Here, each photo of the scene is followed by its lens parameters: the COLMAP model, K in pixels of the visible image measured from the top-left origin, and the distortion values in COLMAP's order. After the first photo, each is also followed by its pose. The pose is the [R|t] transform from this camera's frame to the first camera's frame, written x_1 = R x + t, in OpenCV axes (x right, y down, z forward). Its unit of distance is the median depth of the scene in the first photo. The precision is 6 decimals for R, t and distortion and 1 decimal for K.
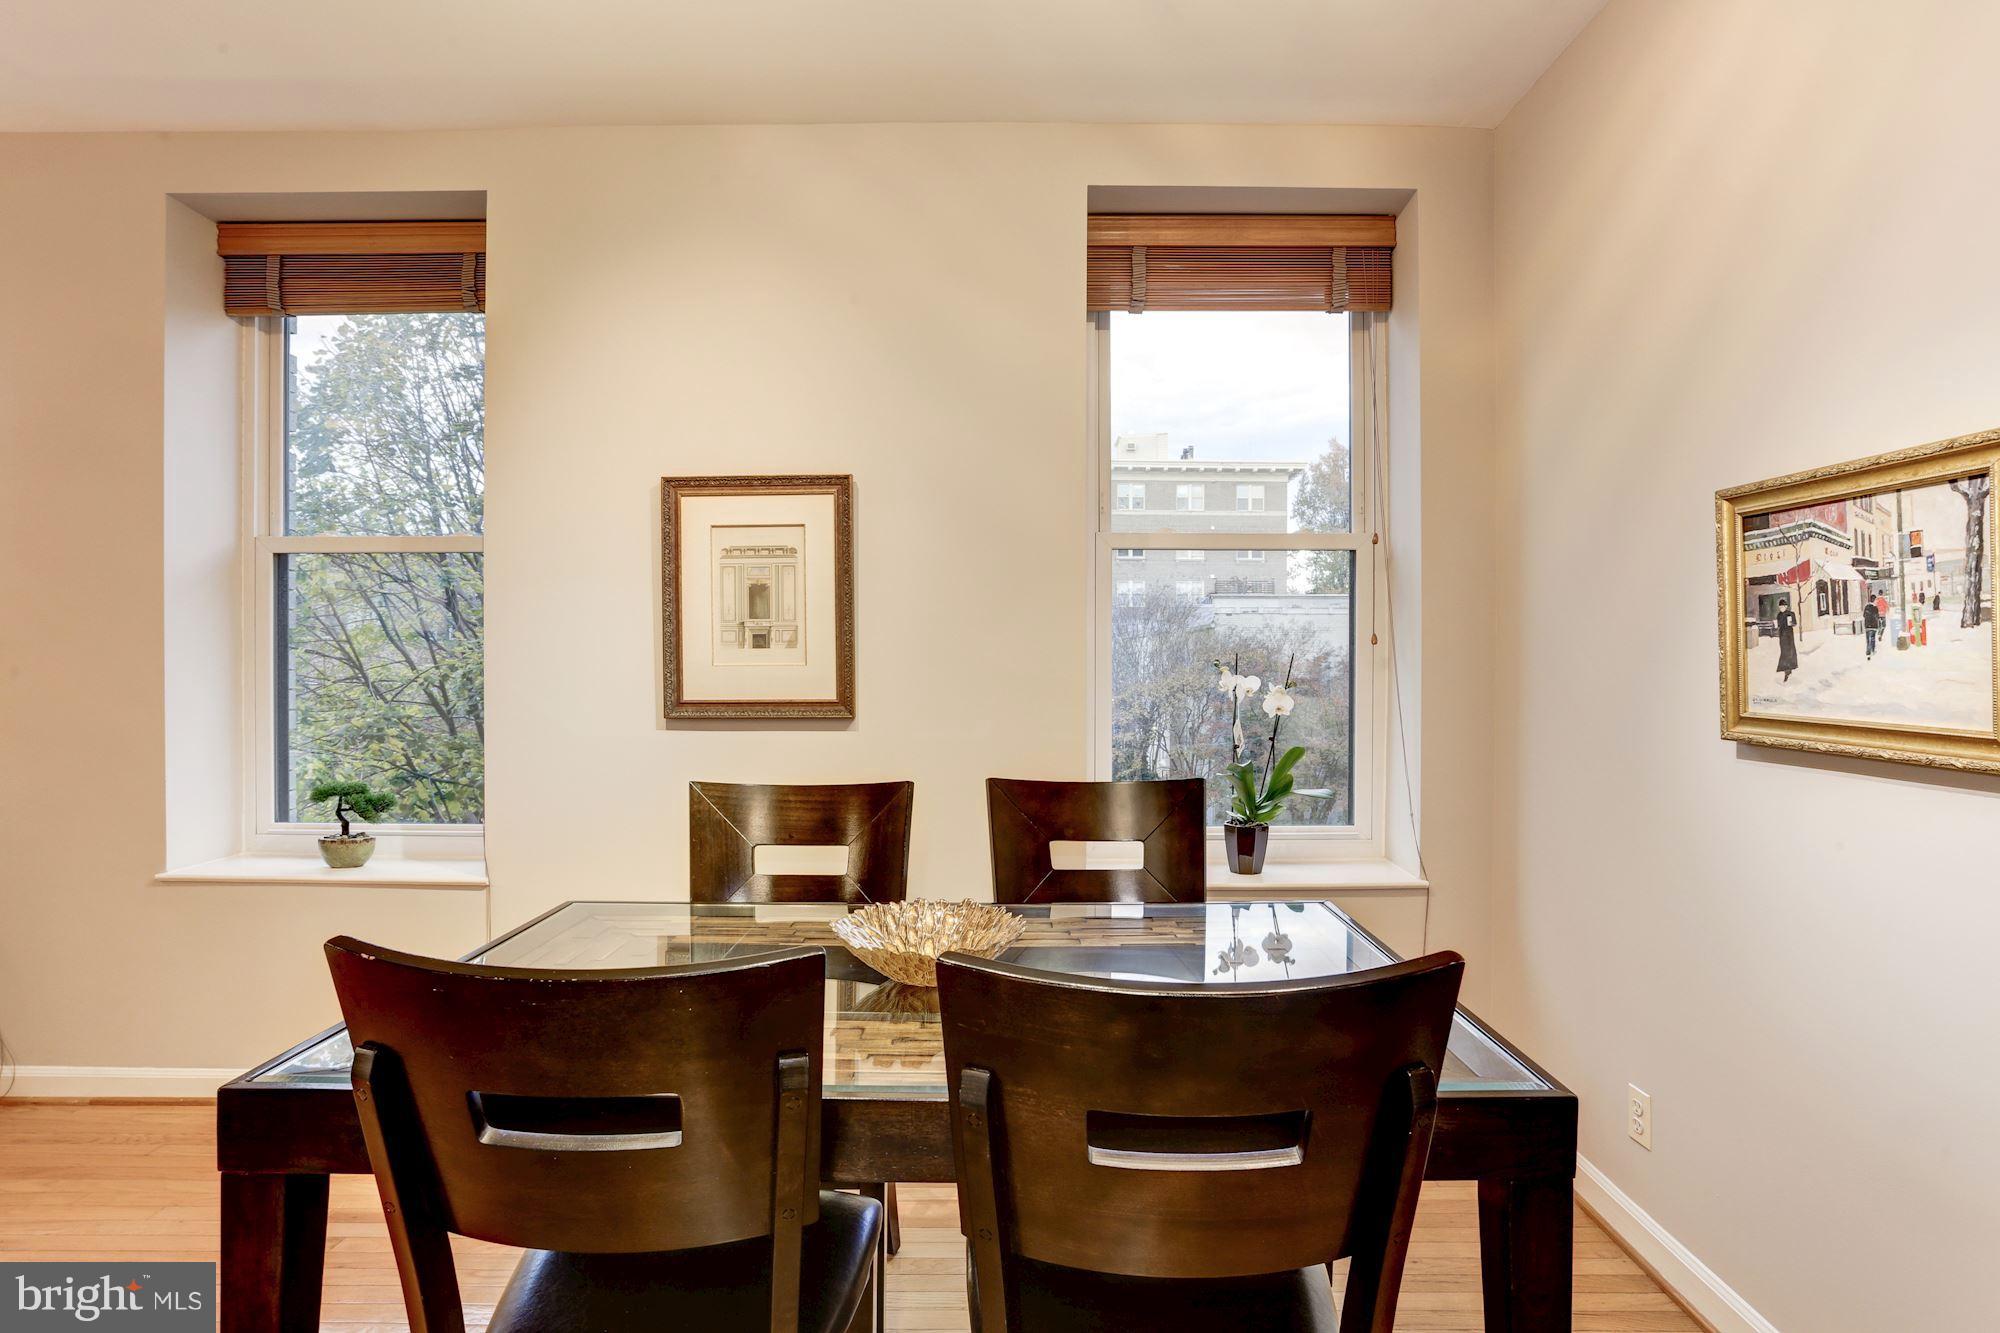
lens RADIAL K [[1020.6, 0, 1007.9], [0, 1020.6, 668.3], [0, 0, 1]] dist [-0.027301, 0.000846]
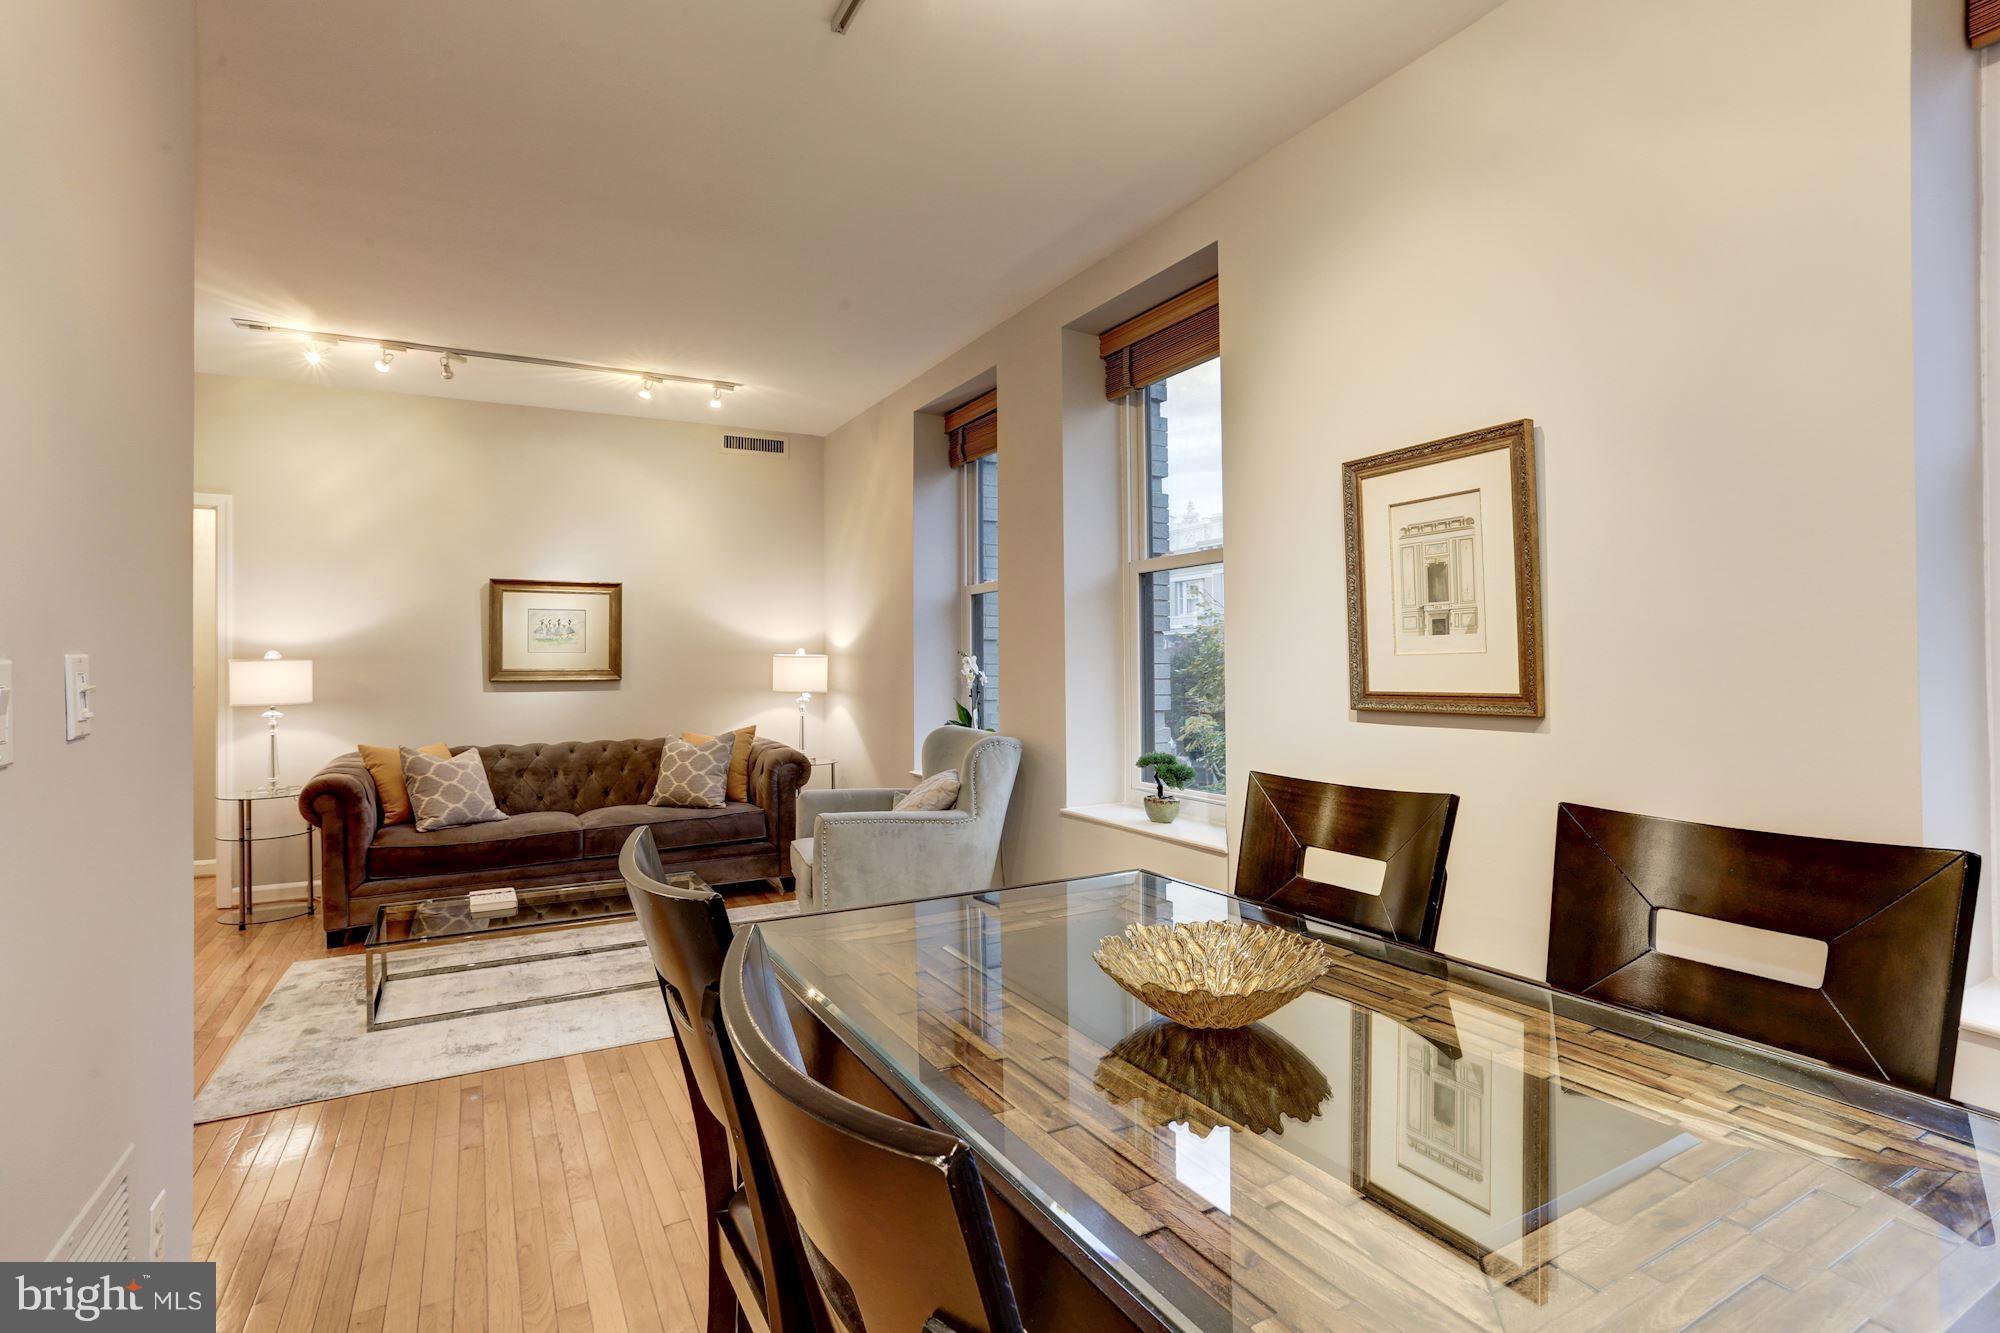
lens RADIAL K [[966.1, 0, 994.5], [0, 966.1, 652.2], [0, 0, 1]] dist [-0.061109, 0.034767]
pose [[0.490365, -0.015733, -0.871375, 0.292097], [0.002859, 0.999861, -0.016444, 0.008033], [0.871513, 0.005572, 0.490341, 0.252935]]
